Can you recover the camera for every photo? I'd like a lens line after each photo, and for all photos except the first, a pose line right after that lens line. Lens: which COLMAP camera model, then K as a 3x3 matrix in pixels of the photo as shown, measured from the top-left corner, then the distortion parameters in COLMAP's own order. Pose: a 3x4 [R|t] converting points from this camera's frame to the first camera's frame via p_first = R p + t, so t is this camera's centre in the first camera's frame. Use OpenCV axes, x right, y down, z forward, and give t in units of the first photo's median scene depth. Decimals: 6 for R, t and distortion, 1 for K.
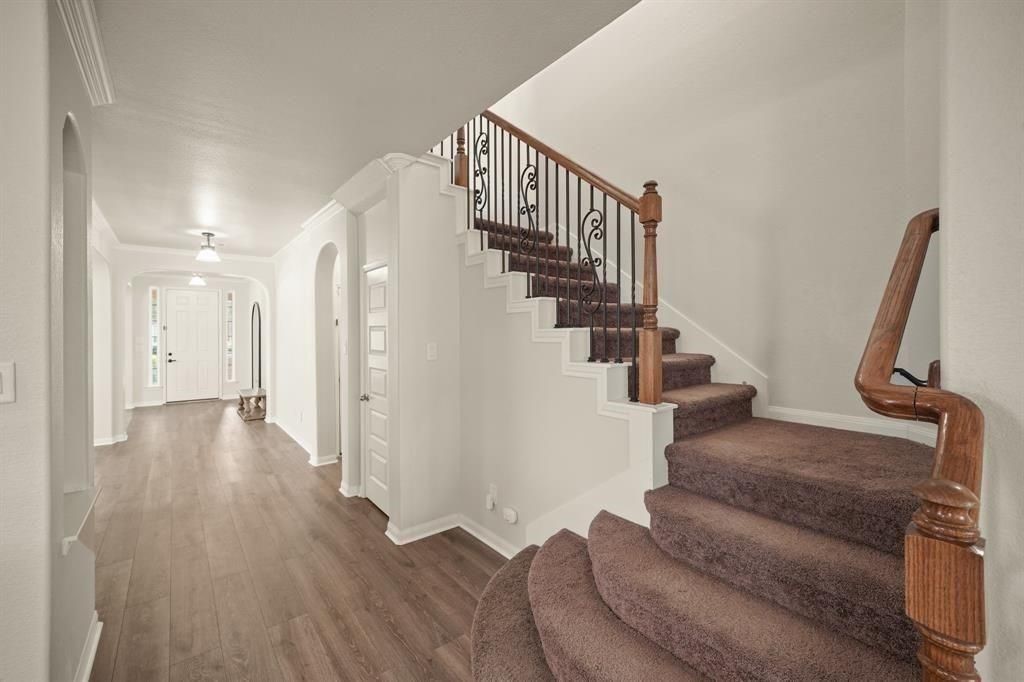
lens RADIAL K [[426.2, 0, 510.3], [0, 426.2, 335.1], [0, 0, 1]] dist [-0.000180, -0.000061]
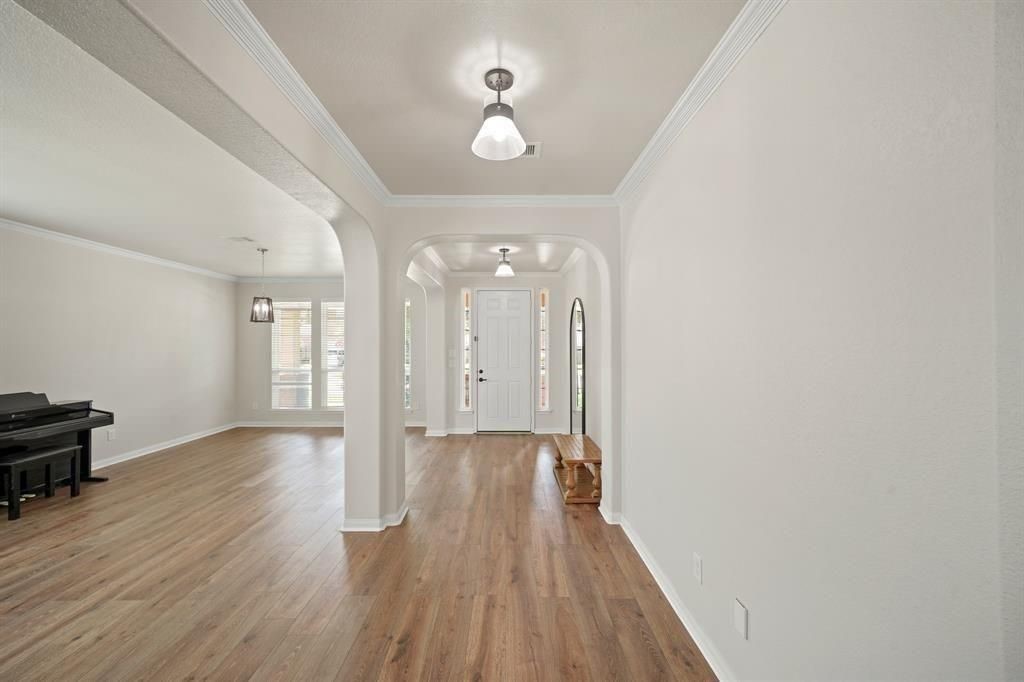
lens RADIAL K [[396.8, 0, 505.2], [0, 396.8, 344.4], [0, 0, 1]] dist [-0.000770, -0.000037]
pose [[0.780890, 0.000057, -0.624669, -0.304921], [-0.003483, 0.999985, -0.004263, -0.003381], [0.624659, 0.005505, 0.780878, 0.458292]]
